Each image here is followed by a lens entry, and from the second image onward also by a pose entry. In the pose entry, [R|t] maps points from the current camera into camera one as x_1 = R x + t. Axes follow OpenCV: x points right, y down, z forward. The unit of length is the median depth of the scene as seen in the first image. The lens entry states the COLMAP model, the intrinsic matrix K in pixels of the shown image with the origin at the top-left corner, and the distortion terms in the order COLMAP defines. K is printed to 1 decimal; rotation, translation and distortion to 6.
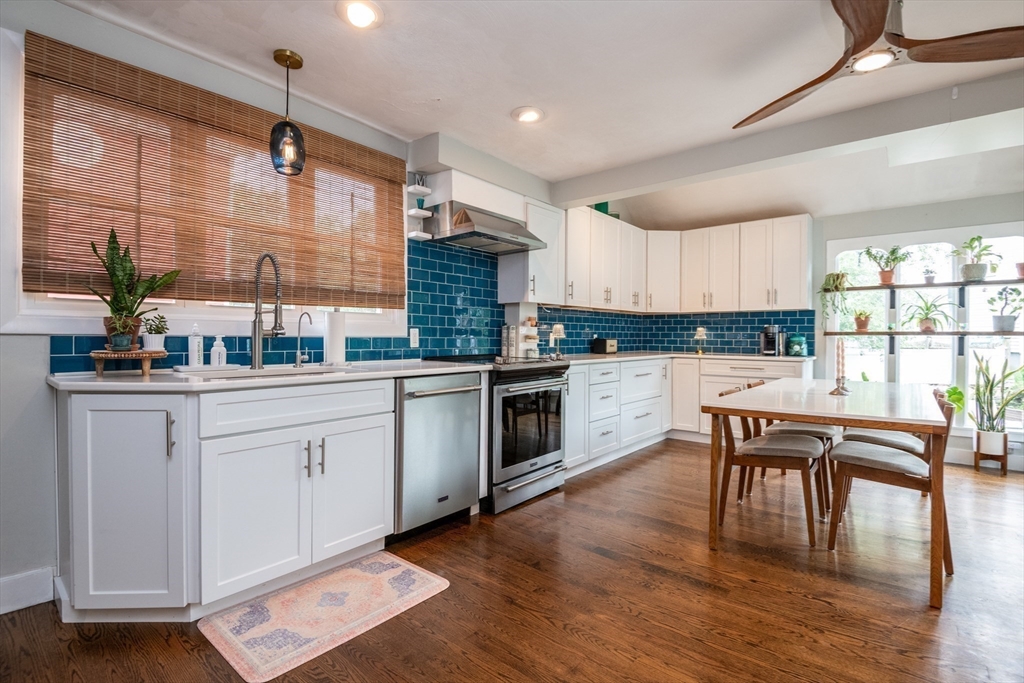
lens RADIAL K [[478.3, 0, 517.4], [0, 478.3, 339.1], [0, 0, 1]] dist [0.000014, -0.000305]
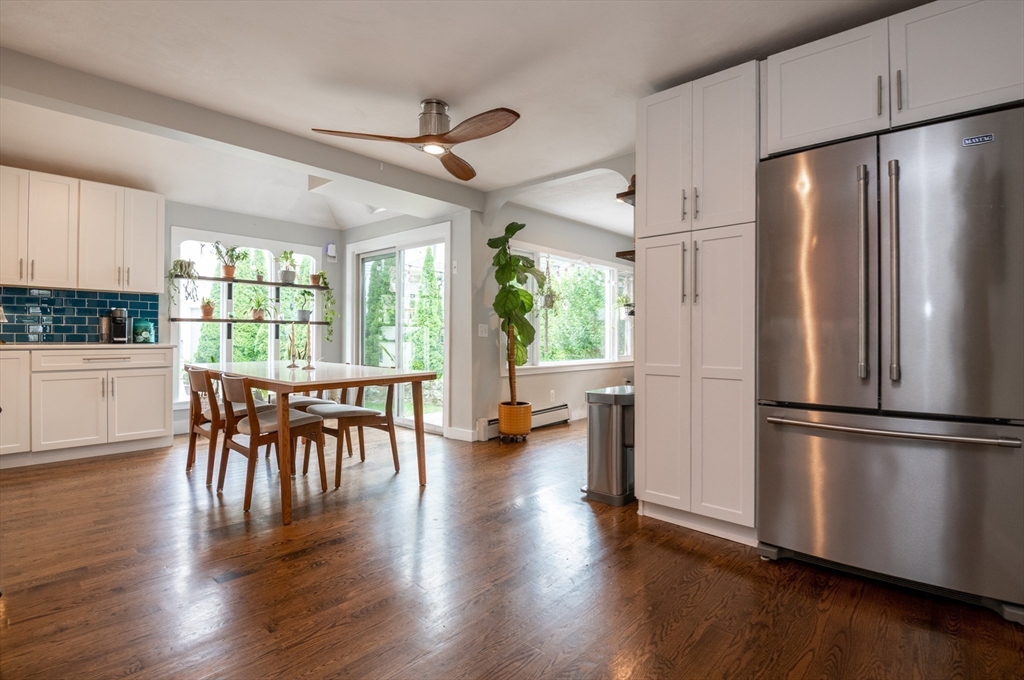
lens RADIAL K [[478.3, 0, 520.0], [0, 478.3, 336.4], [0, 0, 1]] dist [0.000014, -0.000305]
pose [[0.057239, -0.010756, 0.998303, -0.324107], [-0.004452, 0.999929, 0.011029, 0.009674], [-0.998351, -0.005076, 0.057187, 0.238649]]
